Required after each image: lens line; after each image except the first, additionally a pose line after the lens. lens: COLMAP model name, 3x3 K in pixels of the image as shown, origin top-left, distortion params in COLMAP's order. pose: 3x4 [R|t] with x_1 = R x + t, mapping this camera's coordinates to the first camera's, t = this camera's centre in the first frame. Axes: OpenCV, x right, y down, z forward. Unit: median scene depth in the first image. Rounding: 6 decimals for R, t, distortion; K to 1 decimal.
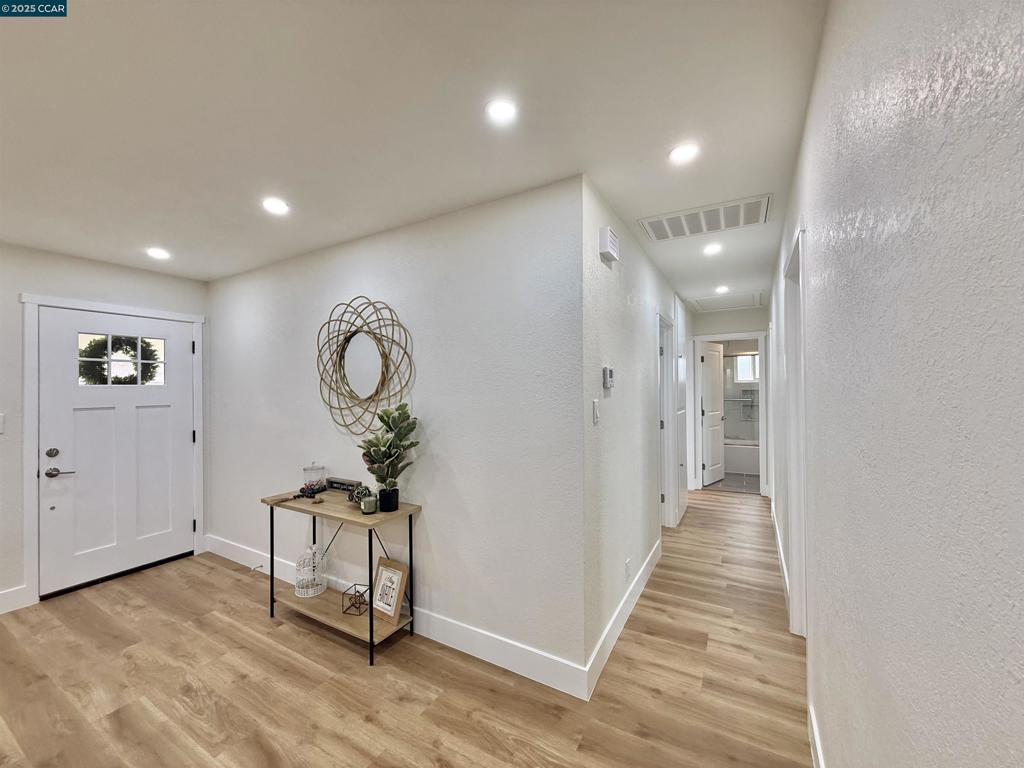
lens RADIAL K [[419.7, 0, 508.8], [0, 419.7, 386.4], [0, 0, 1]] dist [0.001023, 0.001947]
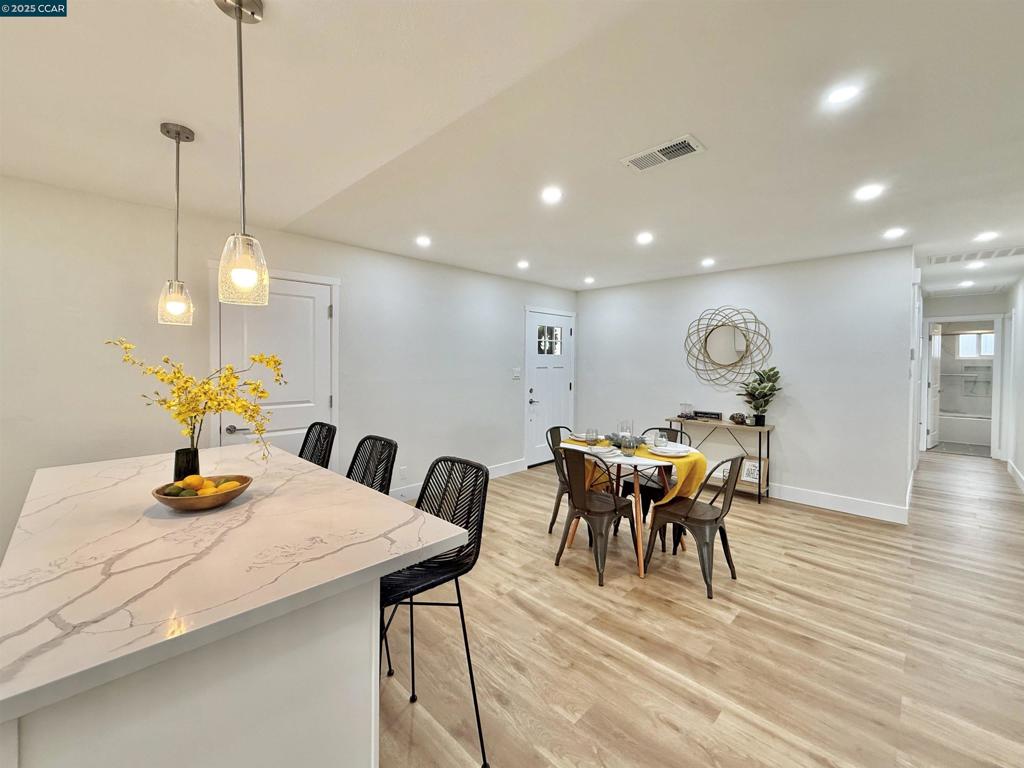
lens RADIAL K [[419.7, 0, 512.7], [0, 419.7, 376.1], [0, 0, 1]] dist [0.001023, 0.001947]
pose [[0.965771, 0.025304, -0.258158, -0.698533], [-0.015848, 0.999127, 0.038644, 0.023200], [0.258910, -0.033230, 0.965330, -0.827593]]
